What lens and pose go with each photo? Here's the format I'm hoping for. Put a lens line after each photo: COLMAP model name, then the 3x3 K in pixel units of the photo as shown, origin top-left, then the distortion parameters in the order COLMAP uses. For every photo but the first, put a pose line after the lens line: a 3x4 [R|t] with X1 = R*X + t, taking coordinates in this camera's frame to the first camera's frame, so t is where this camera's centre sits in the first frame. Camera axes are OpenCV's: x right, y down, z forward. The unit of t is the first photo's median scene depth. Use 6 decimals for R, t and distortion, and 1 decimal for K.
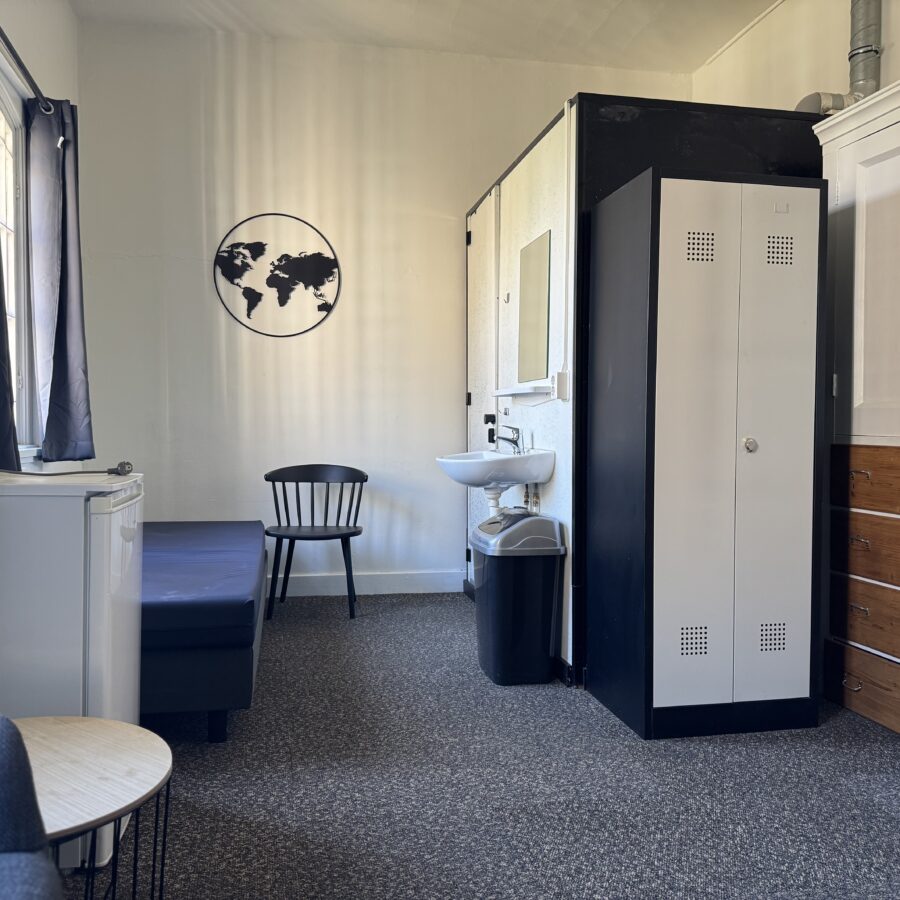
lens RADIAL K [[938.1, 0, 474.0], [0, 938.1, 451.9], [0, 0, 1]] dist [0.178794, -0.321470]
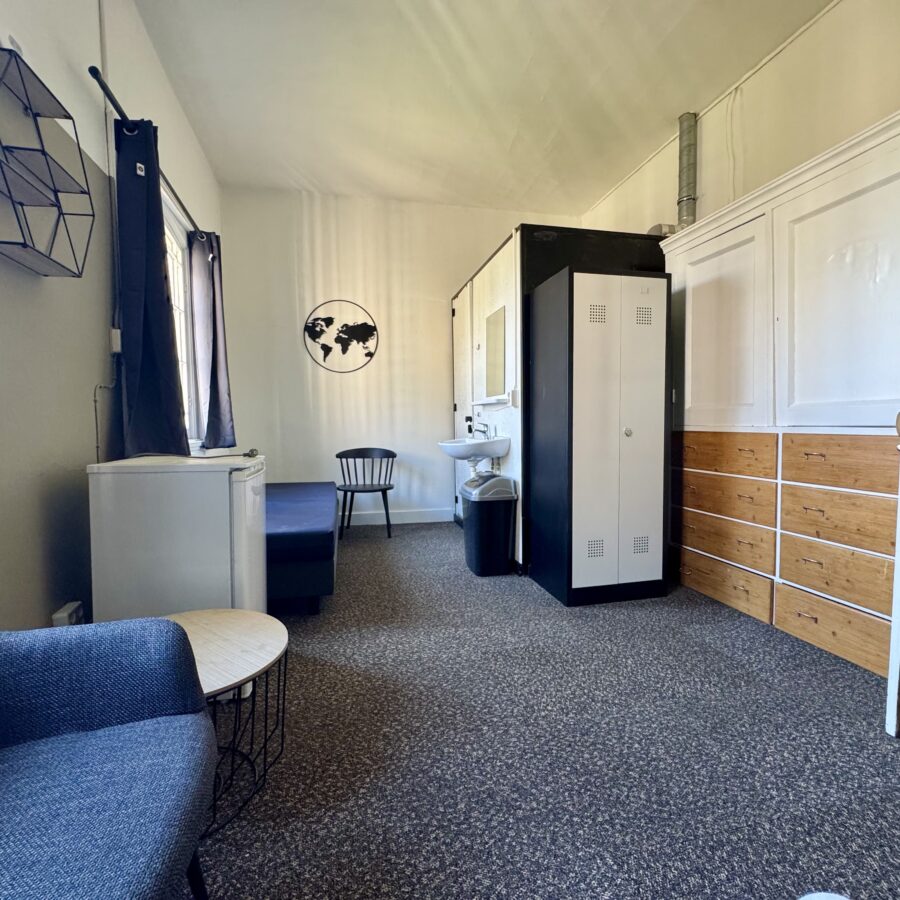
lens RADIAL K [[492.6, 0, 450.0], [0, 492.6, 450.0], [0, 0, 1]] dist [0.013178, -0.001293]
pose [[0.999589, -0.017528, 0.022677, -0.041211], [0.016946, 0.999529, 0.025603, -0.003138], [-0.023115, -0.025208, 0.999415, 0.126887]]
